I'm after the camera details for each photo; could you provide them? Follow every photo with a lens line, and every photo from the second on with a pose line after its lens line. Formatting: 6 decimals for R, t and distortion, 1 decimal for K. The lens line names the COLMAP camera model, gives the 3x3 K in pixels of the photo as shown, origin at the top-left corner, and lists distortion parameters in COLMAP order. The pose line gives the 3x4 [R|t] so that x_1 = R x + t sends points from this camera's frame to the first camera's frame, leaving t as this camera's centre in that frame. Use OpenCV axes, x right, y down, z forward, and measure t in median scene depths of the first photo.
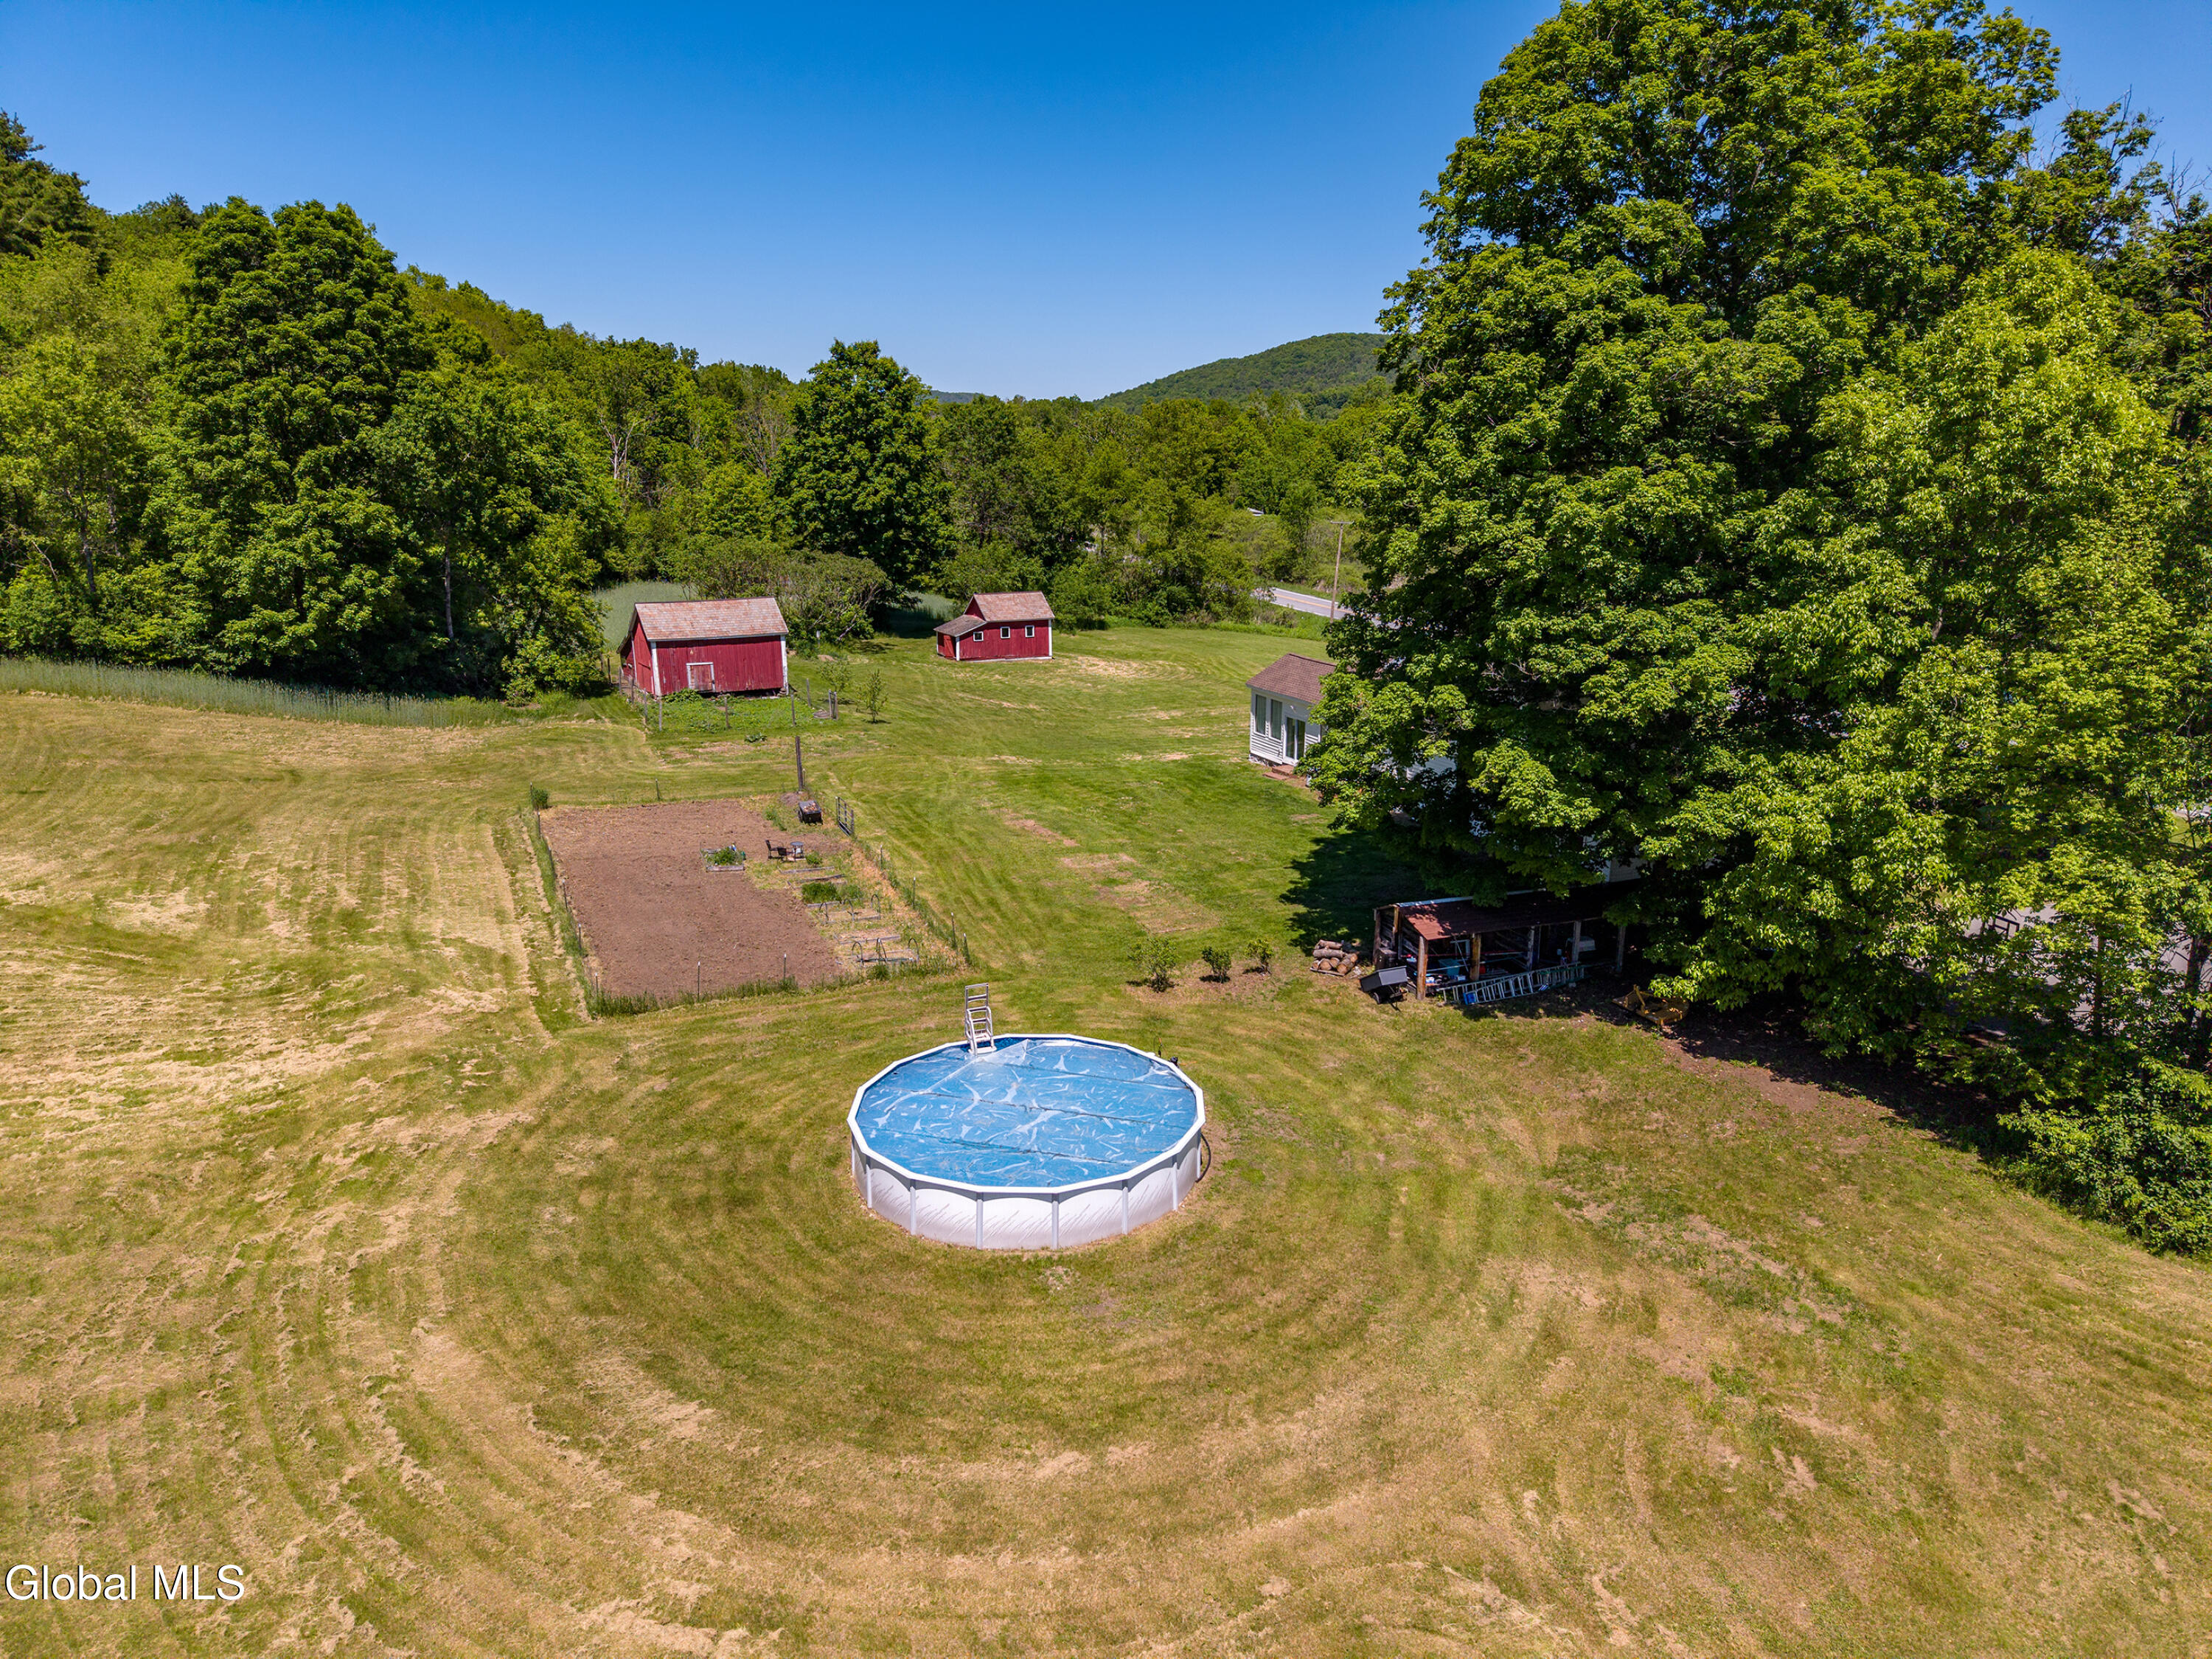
lens RADIAL K [[1532.6, 0, 1106.0], [0, 1532.6, 829.5], [0, 0, 1]] dist [0.085179, 0.000075]
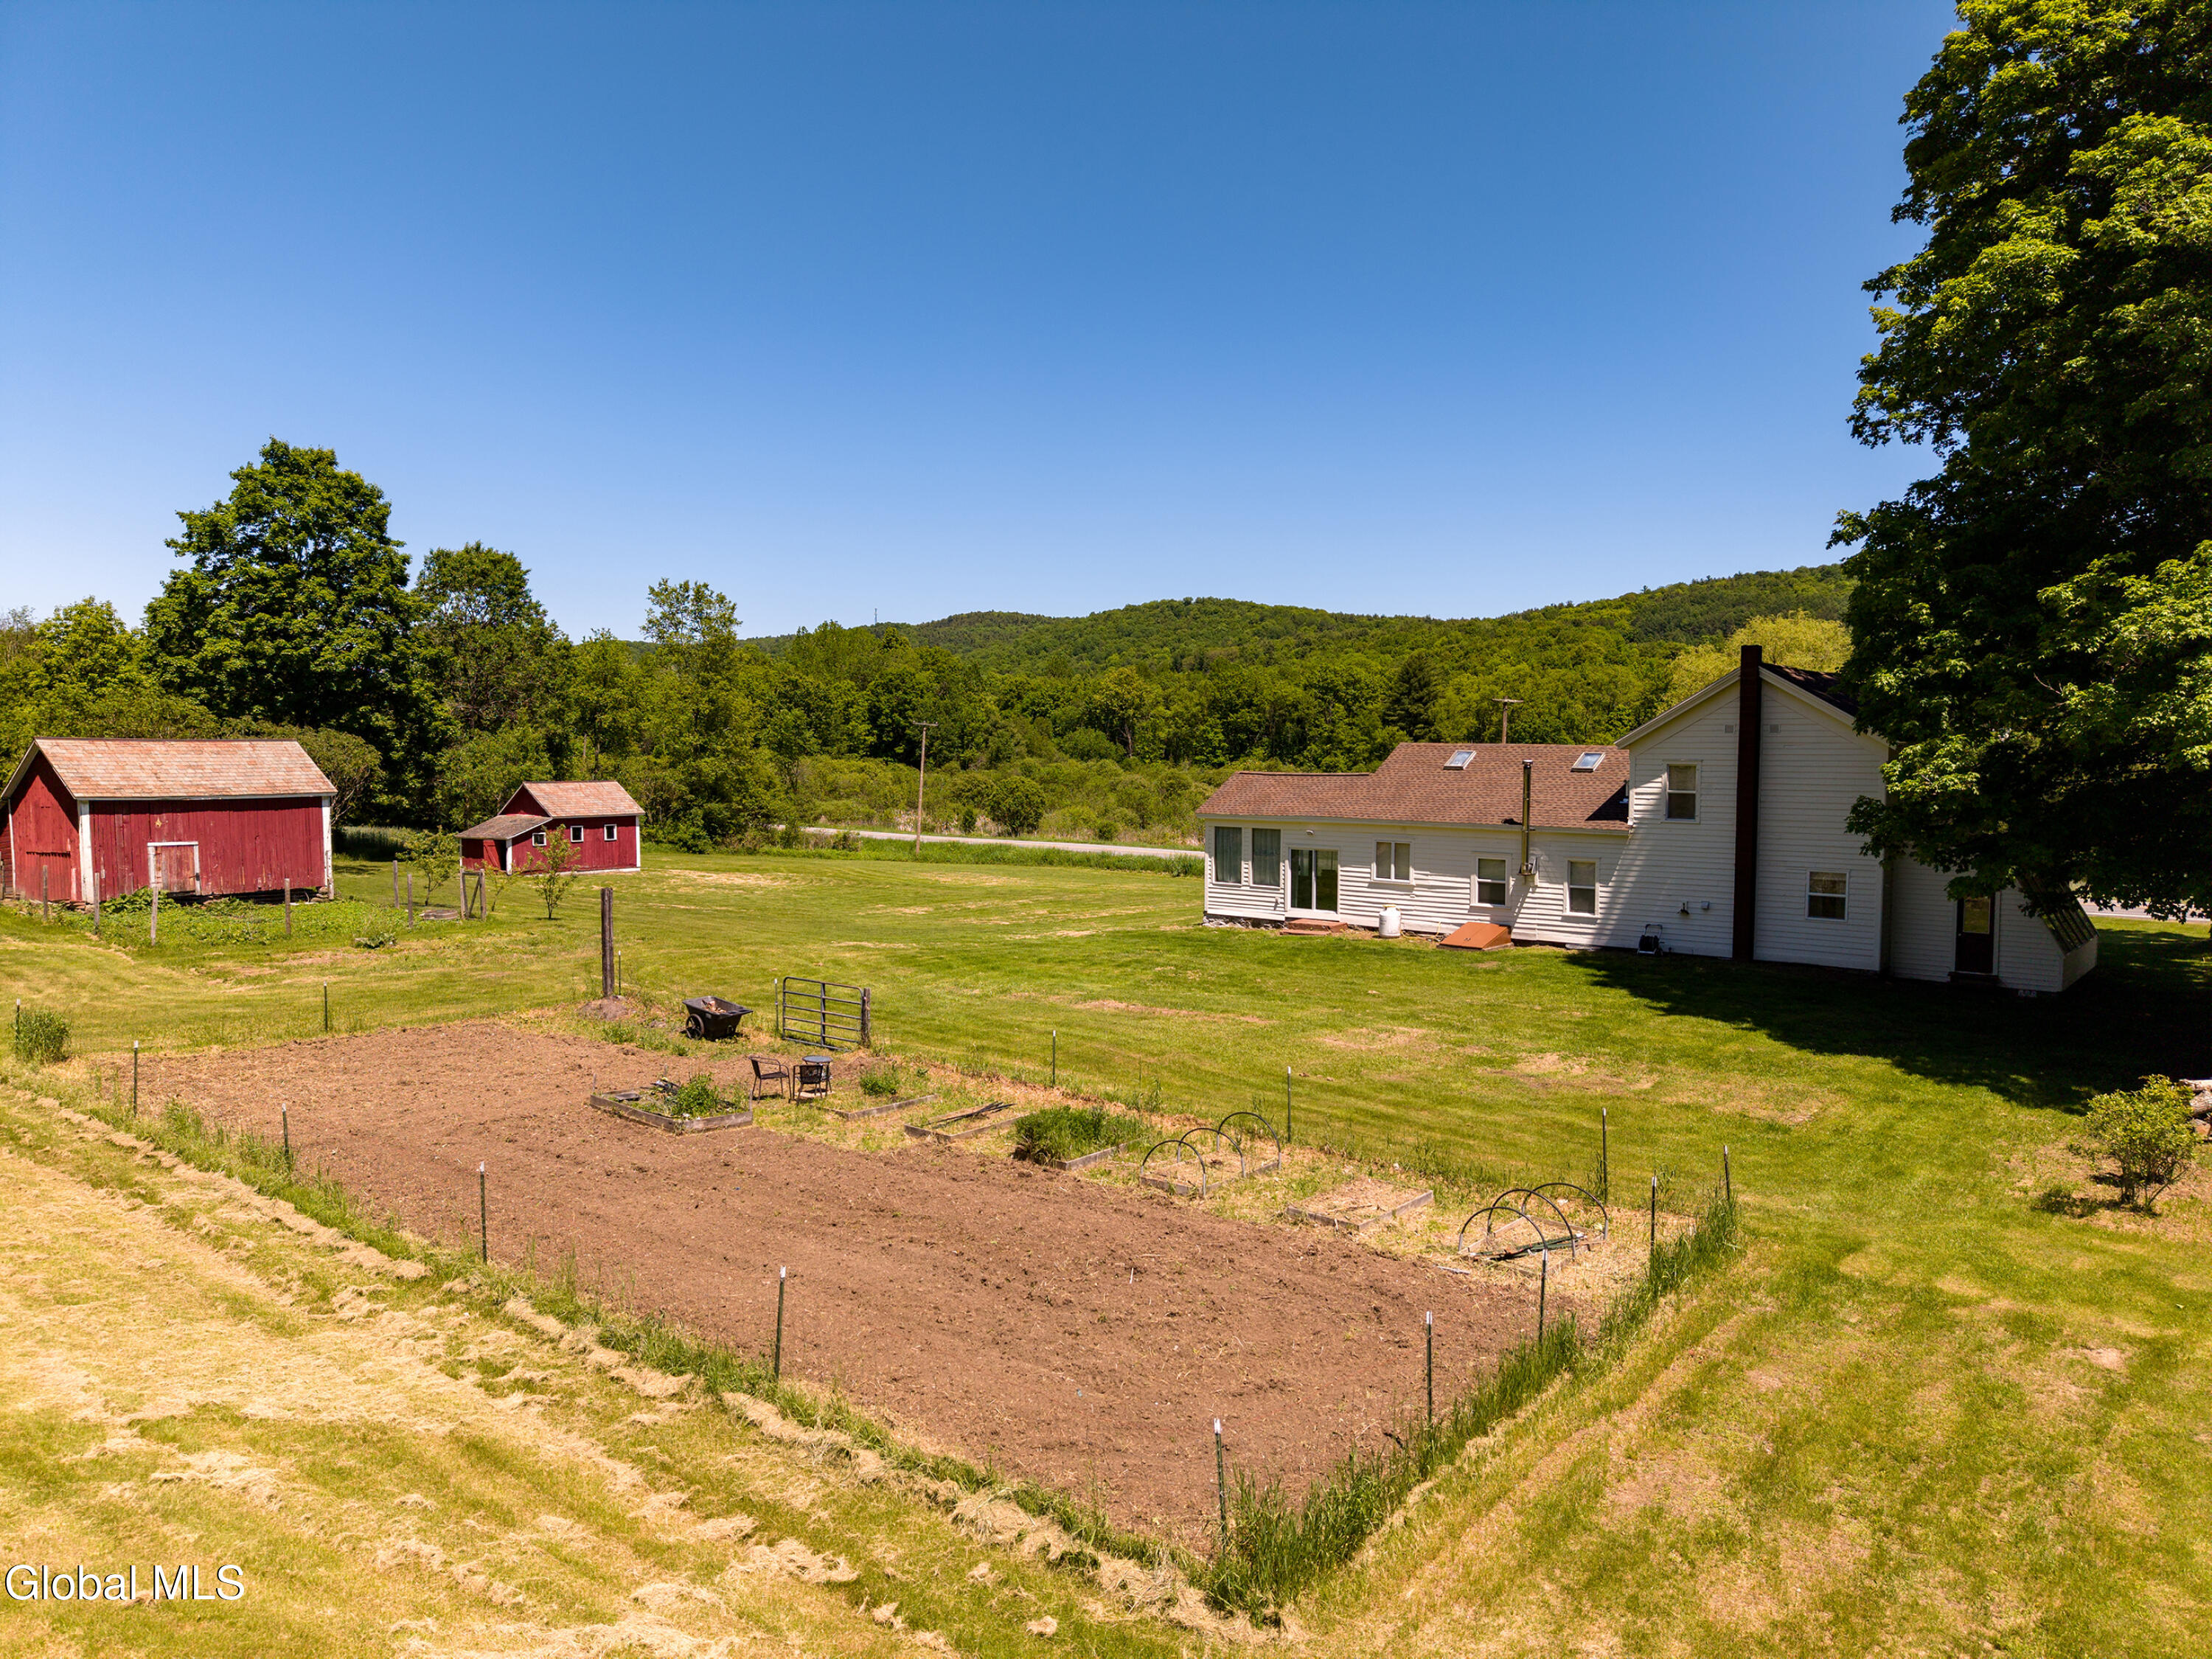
lens RADIAL K [[1506.2, 0, 1106.0], [0, 1506.2, 829.5], [0, 0, 1]] dist [0.002216, -0.003139]
pose [[0.885371, -0.023944, 0.464268, -0.170162], [0.116661, 0.978160, -0.172027, 0.015130], [-0.450009, 0.206470, 0.868828, 0.296853]]
